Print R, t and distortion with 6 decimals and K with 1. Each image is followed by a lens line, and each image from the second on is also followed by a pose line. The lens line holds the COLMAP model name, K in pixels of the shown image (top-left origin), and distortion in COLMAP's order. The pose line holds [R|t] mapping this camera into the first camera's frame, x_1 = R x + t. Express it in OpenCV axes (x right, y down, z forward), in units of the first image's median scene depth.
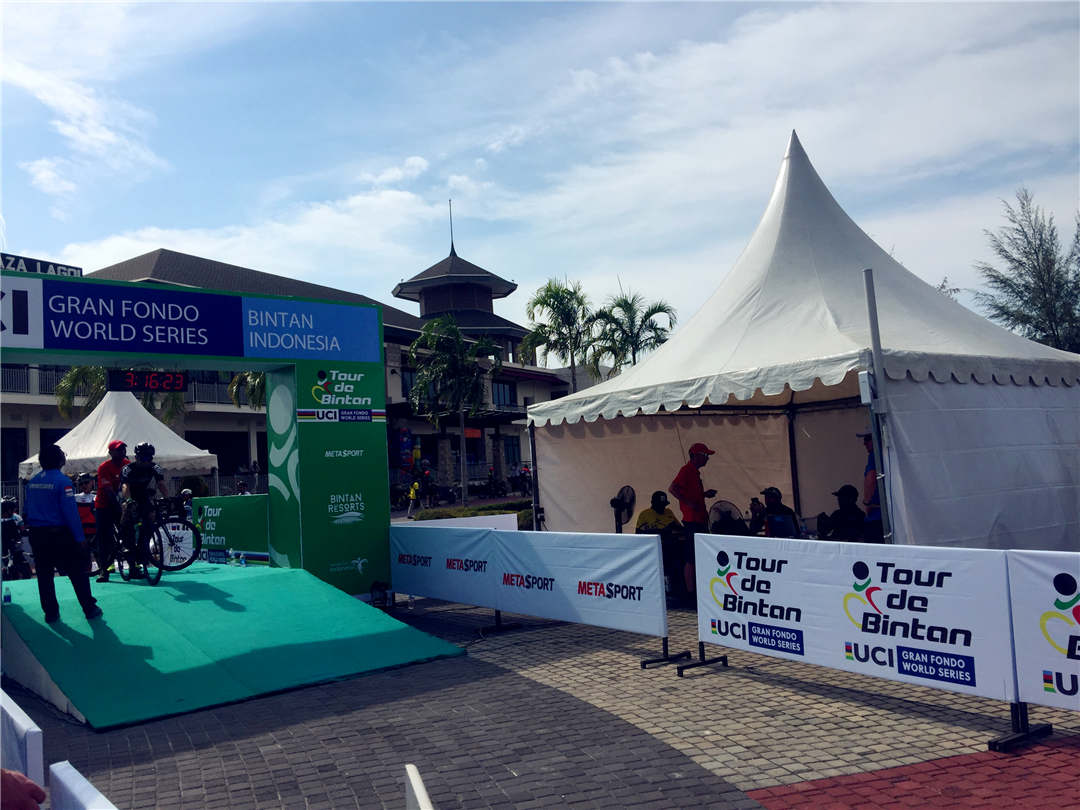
lens RADIAL K [[911.2, 0, 537.2], [0, 911.2, 406.6], [0, 0, 1]] dist [0.050087, -0.082076]
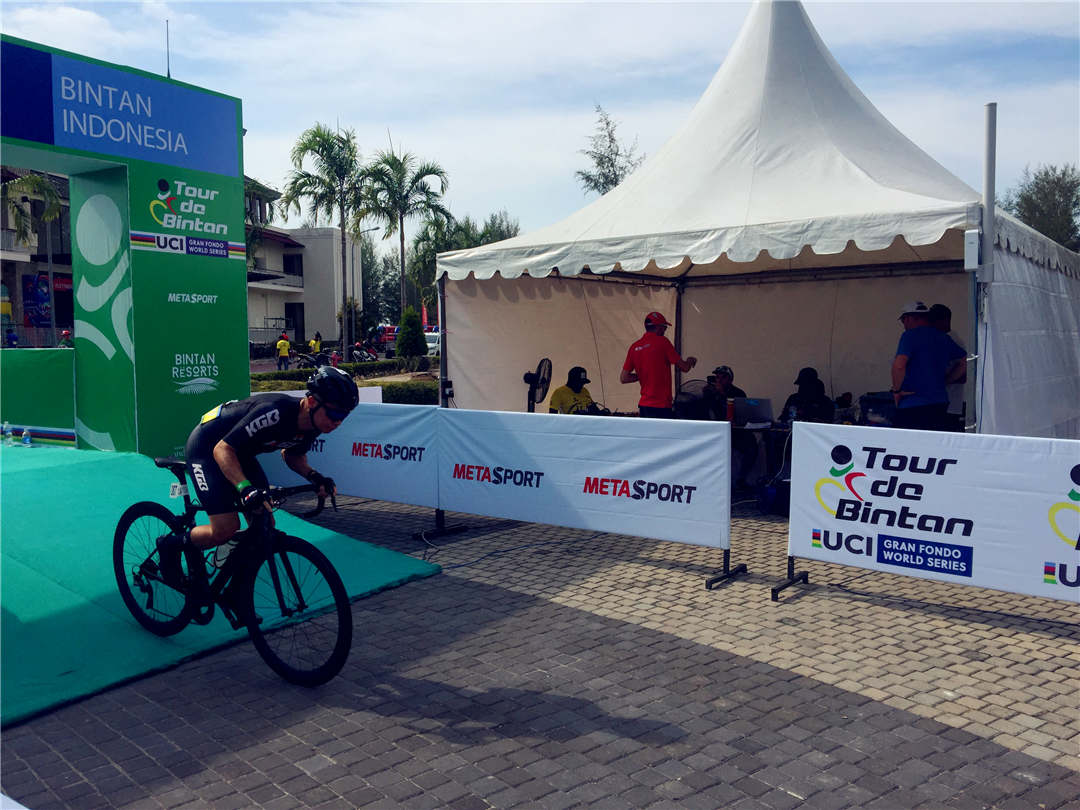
lens RADIAL K [[911.2, 0, 547.2], [0, 911.2, 405.2], [0, 0, 1]] dist [0.050087, -0.082076]
pose [[0.949133, 0.024112, 0.313952, -0.200483], [-0.066106, 0.990101, 0.123811, 0.030916], [-0.307859, -0.138267, 0.941332, 0.243237]]
